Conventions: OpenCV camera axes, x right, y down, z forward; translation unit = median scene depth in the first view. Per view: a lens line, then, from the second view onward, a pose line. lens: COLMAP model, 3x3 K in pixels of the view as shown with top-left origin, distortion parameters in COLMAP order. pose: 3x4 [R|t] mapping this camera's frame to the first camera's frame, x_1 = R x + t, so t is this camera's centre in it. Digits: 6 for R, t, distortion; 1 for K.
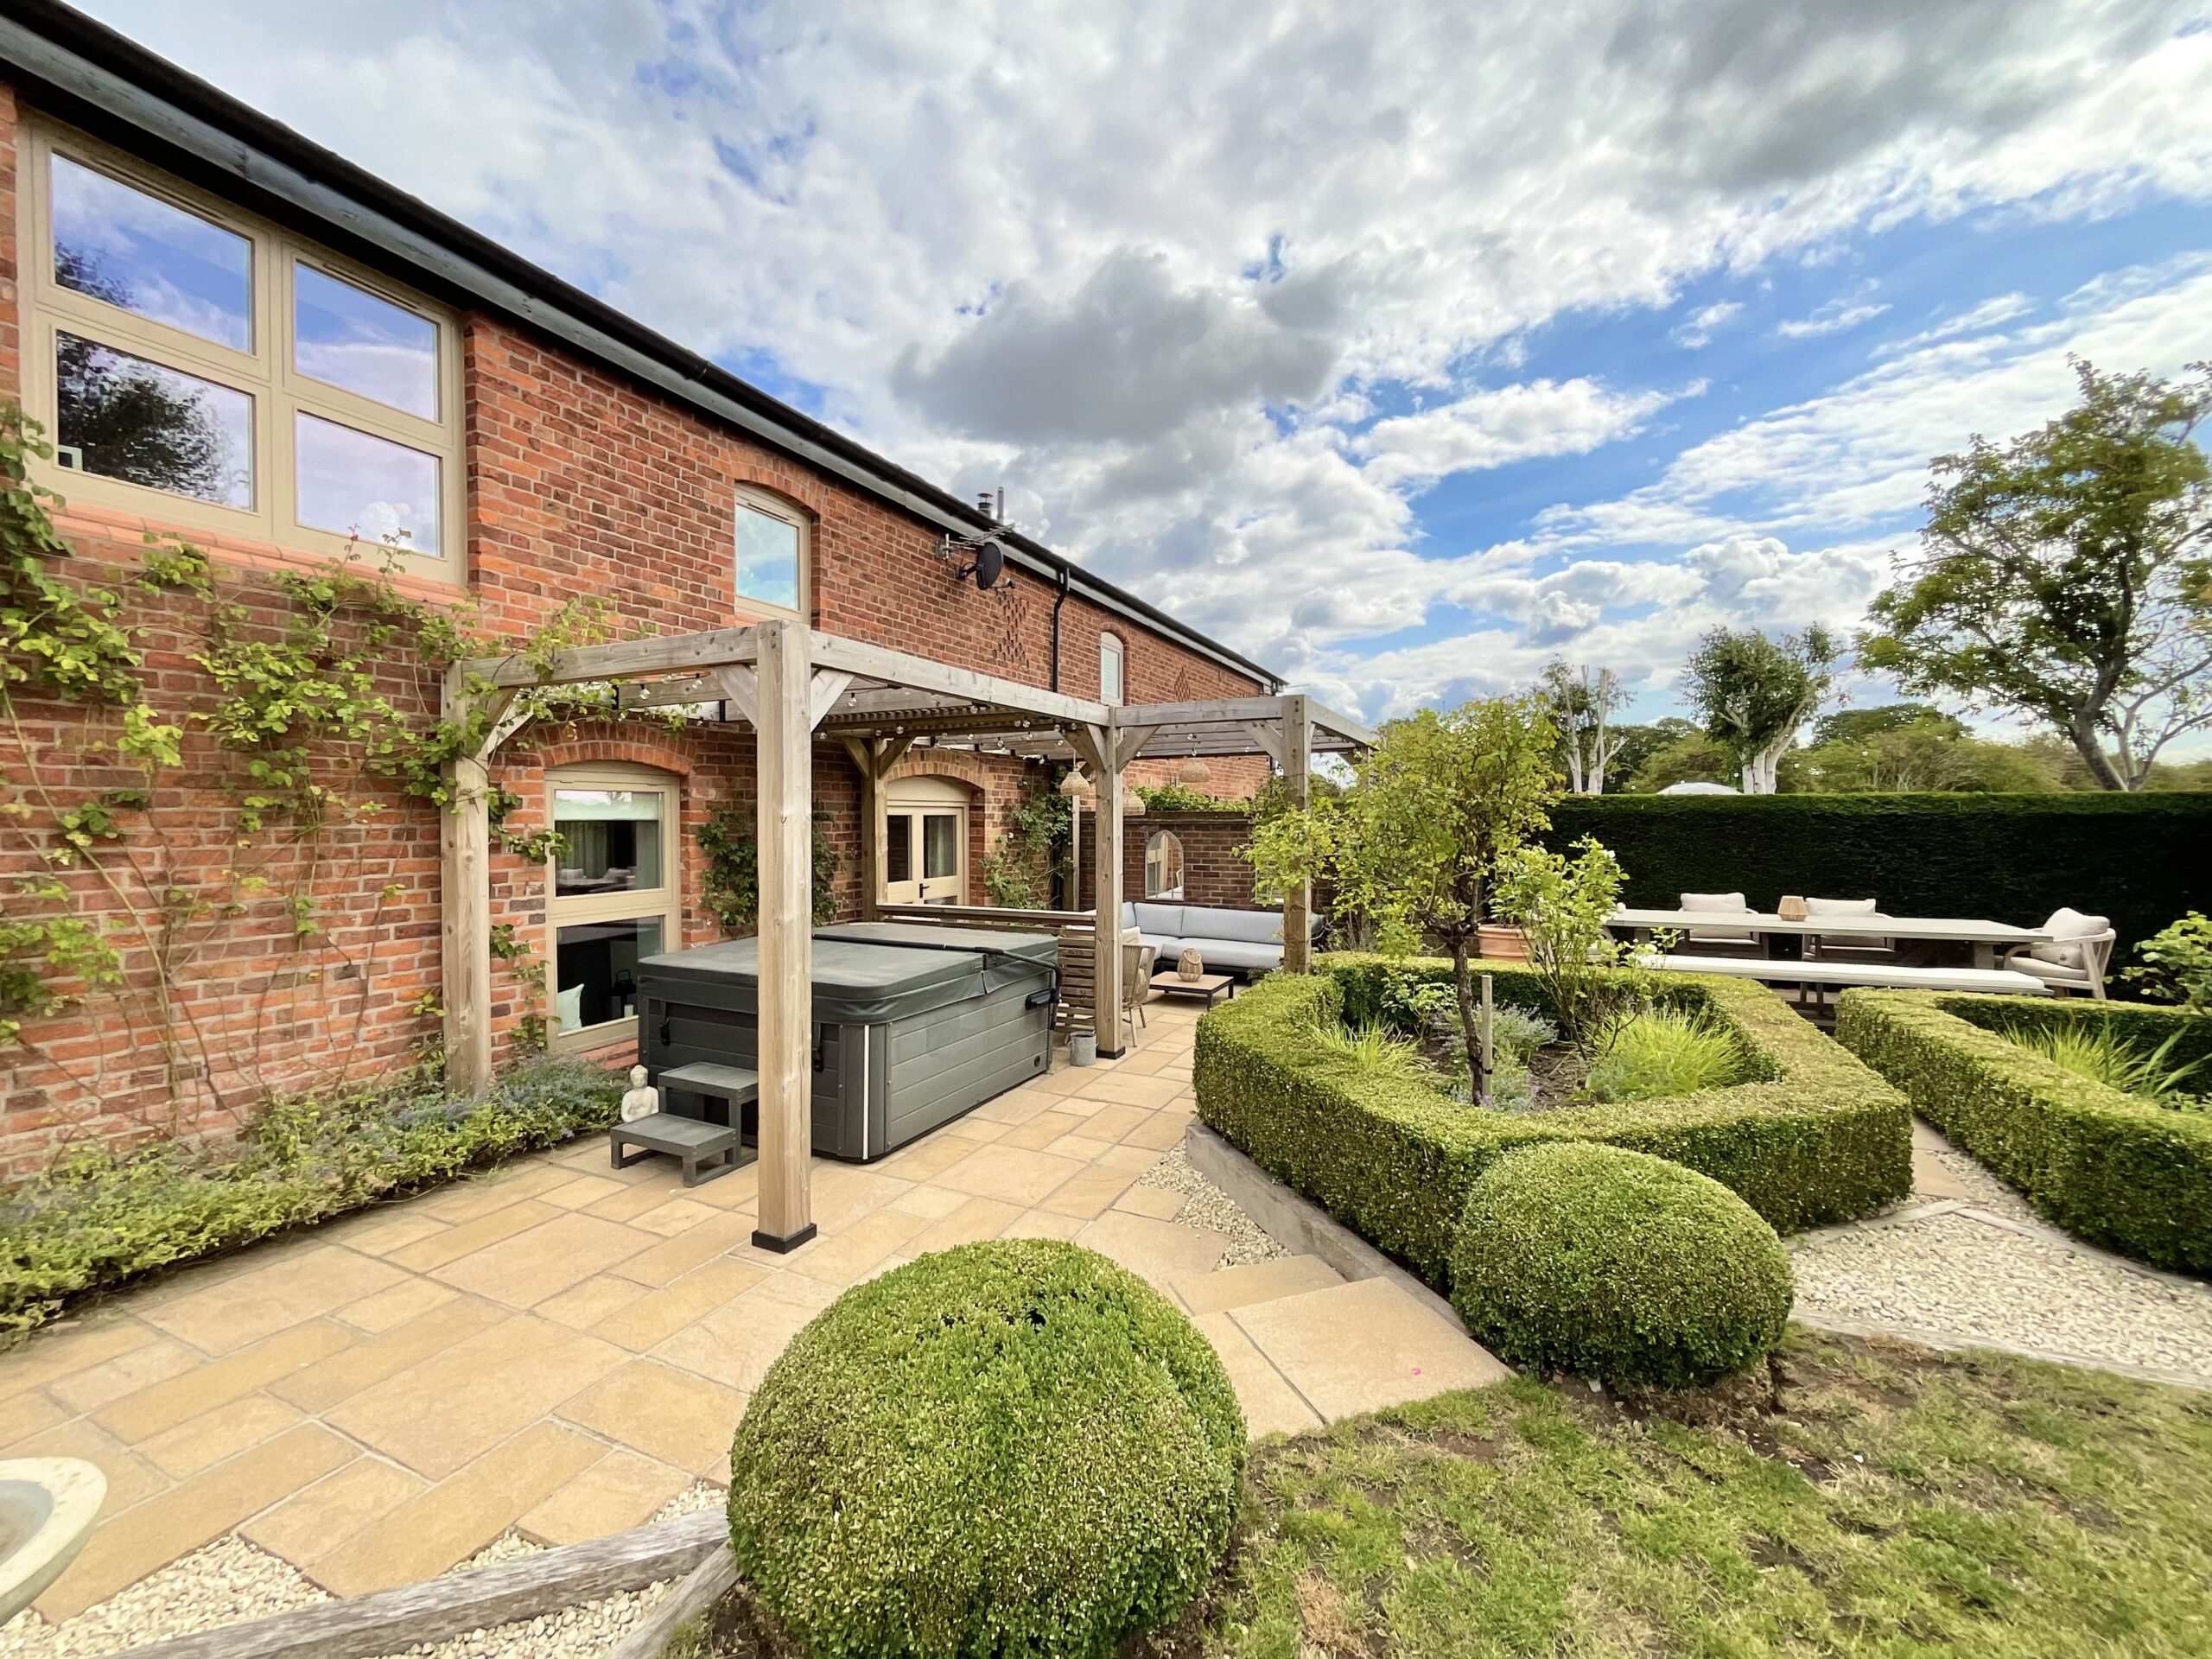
lens RADIAL K [[897.5, 0, 1106.3], [0, 897.5, 824.7], [0, 0, 1]] dist [-0.000792, -0.000268]
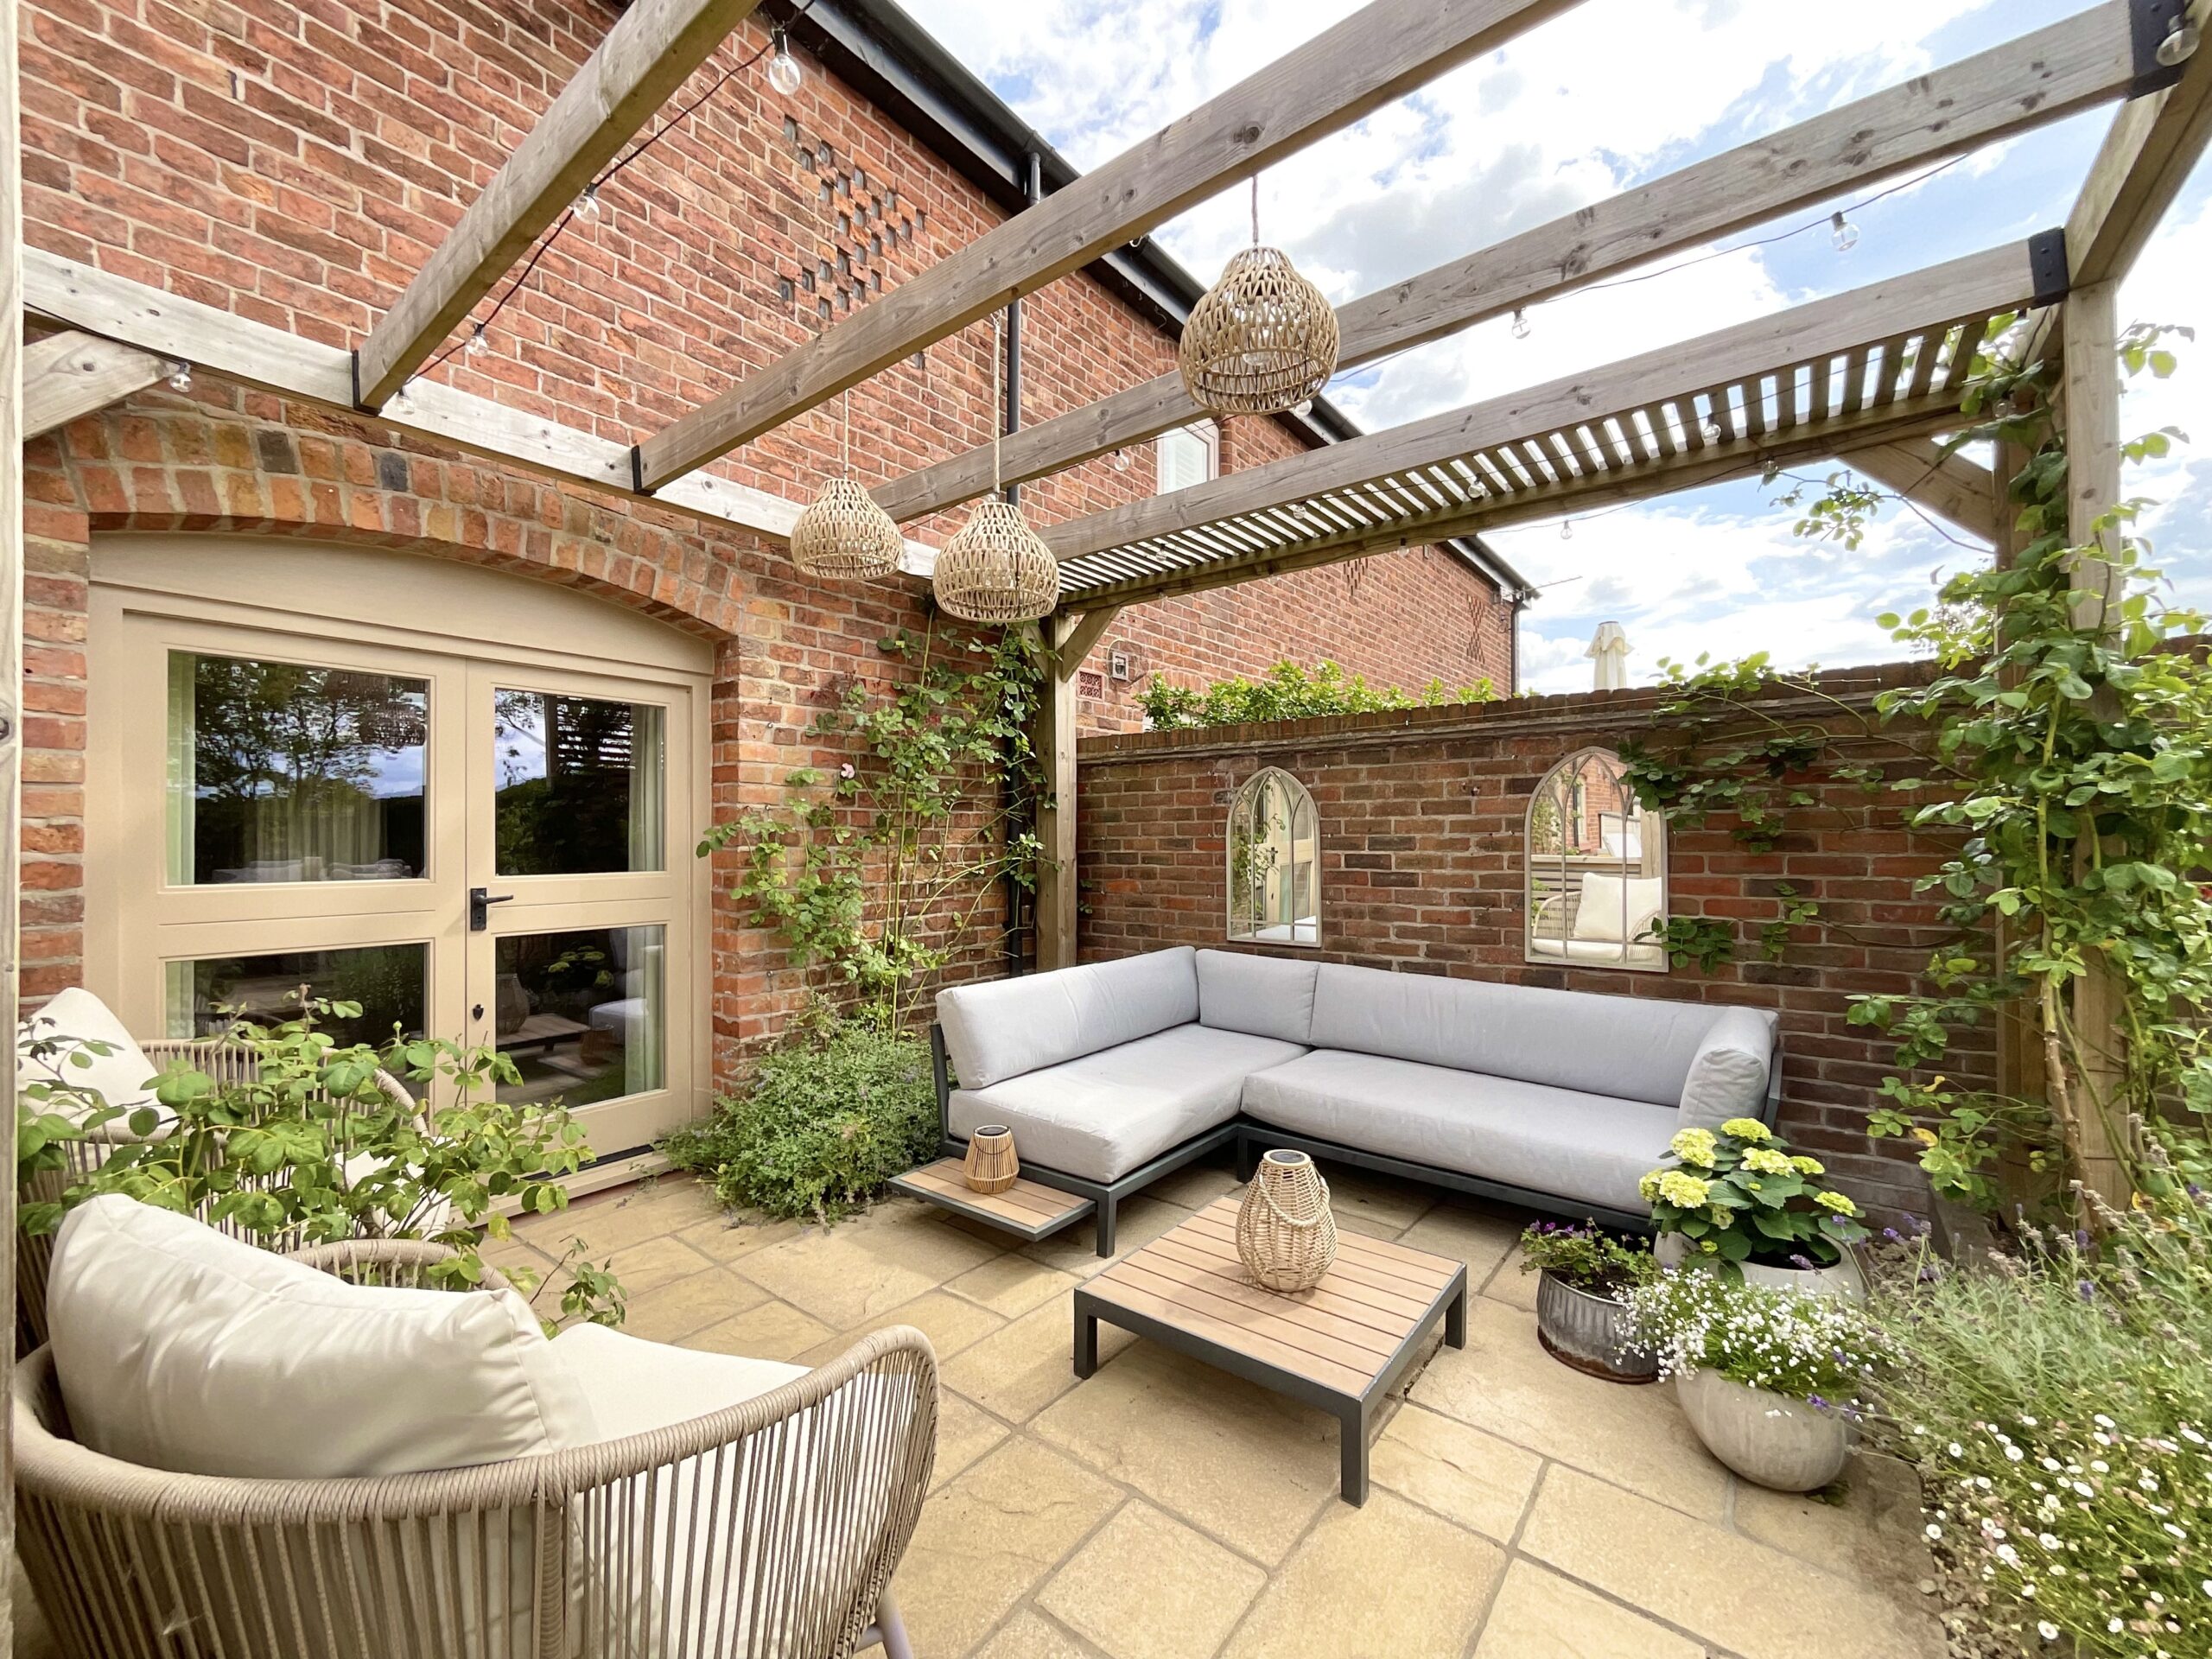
lens RADIAL K [[897.5, 0, 1105.1], [0, 897.5, 833.3], [0, 0, 1]] dist [-0.000792, -0.000268]
pose [[0.975487, -0.006127, -0.219970, 0.148477], [0.002192, 0.999833, -0.018128, 0.078658], [0.220044, 0.017202, 0.975338, 1.114313]]
